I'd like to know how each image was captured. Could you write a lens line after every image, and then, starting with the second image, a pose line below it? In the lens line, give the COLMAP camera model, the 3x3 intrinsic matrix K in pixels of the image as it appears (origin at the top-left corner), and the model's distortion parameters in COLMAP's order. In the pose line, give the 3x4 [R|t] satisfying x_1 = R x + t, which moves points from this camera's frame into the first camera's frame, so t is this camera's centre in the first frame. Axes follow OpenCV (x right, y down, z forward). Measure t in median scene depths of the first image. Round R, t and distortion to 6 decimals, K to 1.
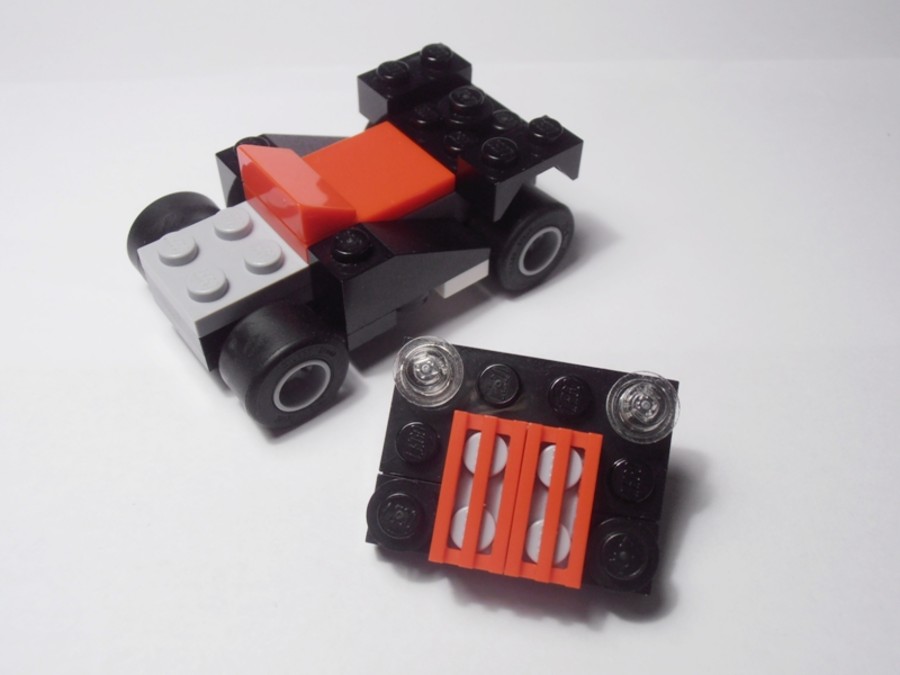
lens RADIAL K [[897.5, 0, 450.0], [0, 897.5, 337.5], [0, 0, 1]] dist [-0.060142, 0.005801]
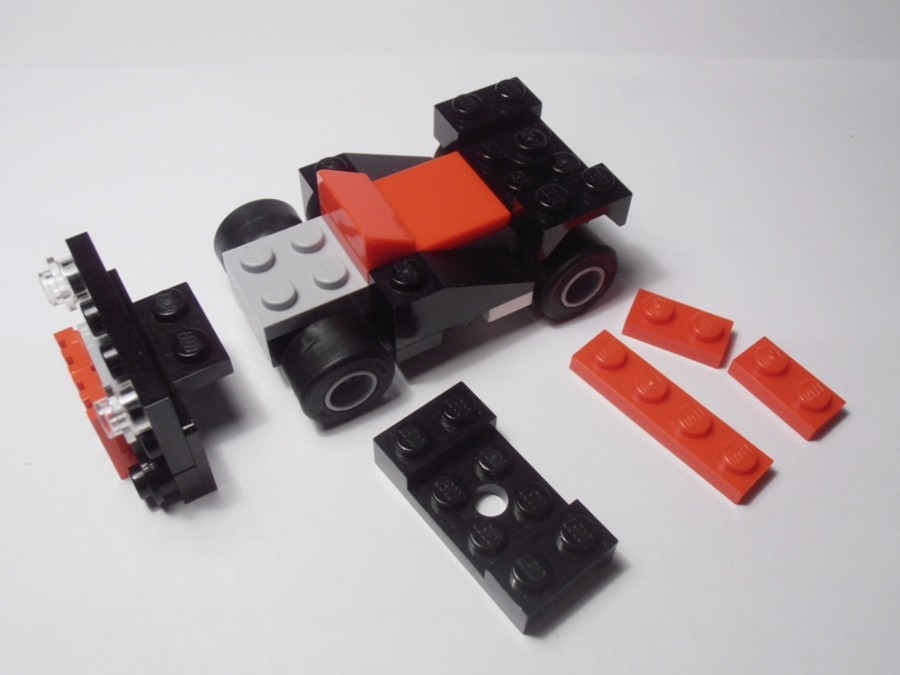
lens RADIAL K [[897.5, 0, 450.0], [0, 897.5, 337.5], [0, 0, 1]] dist [-0.060142, 0.005801]
pose [[0.989307, 0.117868, -0.085898, 0.044632], [-0.111302, 0.990752, 0.077610, -0.107228], [0.094251, -0.067220, 0.993276, -0.105537]]
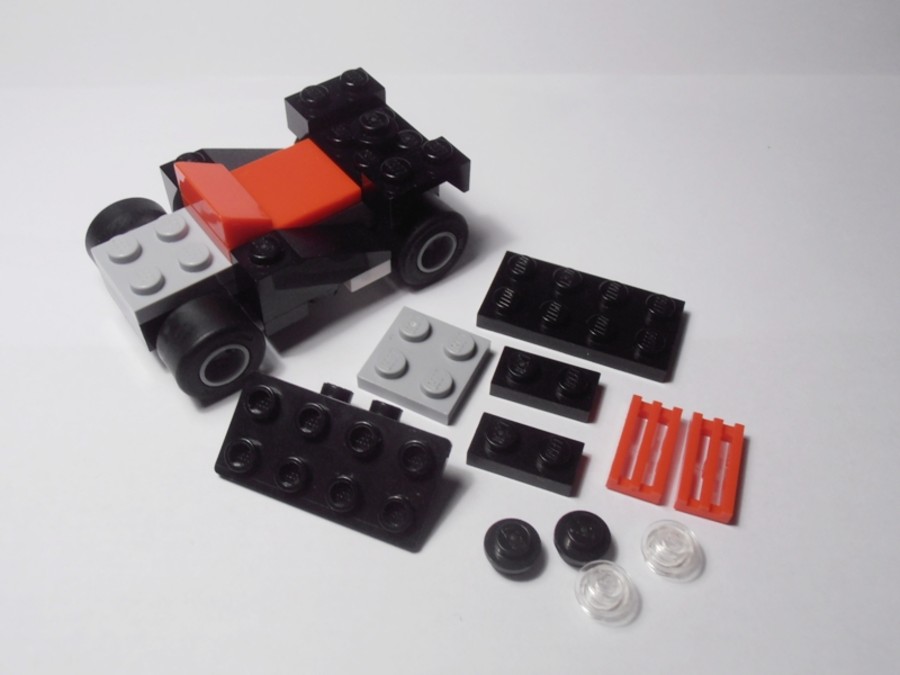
lens RADIAL K [[897.5, 0, 450.0], [0, 897.5, 337.5], [0, 0, 1]] dist [-0.060142, 0.005801]
pose [[0.999819, 0.017965, -0.006185, 0.133848], [-0.017713, 0.999098, 0.038597, -0.032621], [0.006872, -0.038480, 0.999236, -0.184740]]
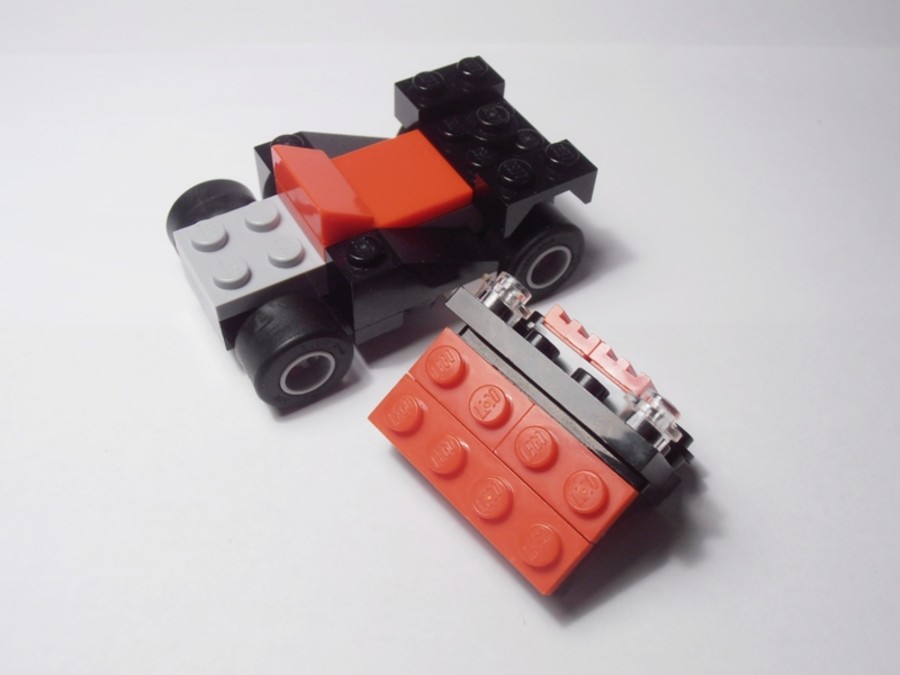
lens RADIAL K [[897.5, 0, 450.0], [0, 897.5, 337.5], [0, 0, 1]] dist [-0.060142, 0.005801]
pose [[0.992319, 0.107810, -0.060671, 0.062263], [-0.104826, 0.993213, 0.050392, -0.058187], [0.065692, -0.043645, 0.996885, -0.067843]]
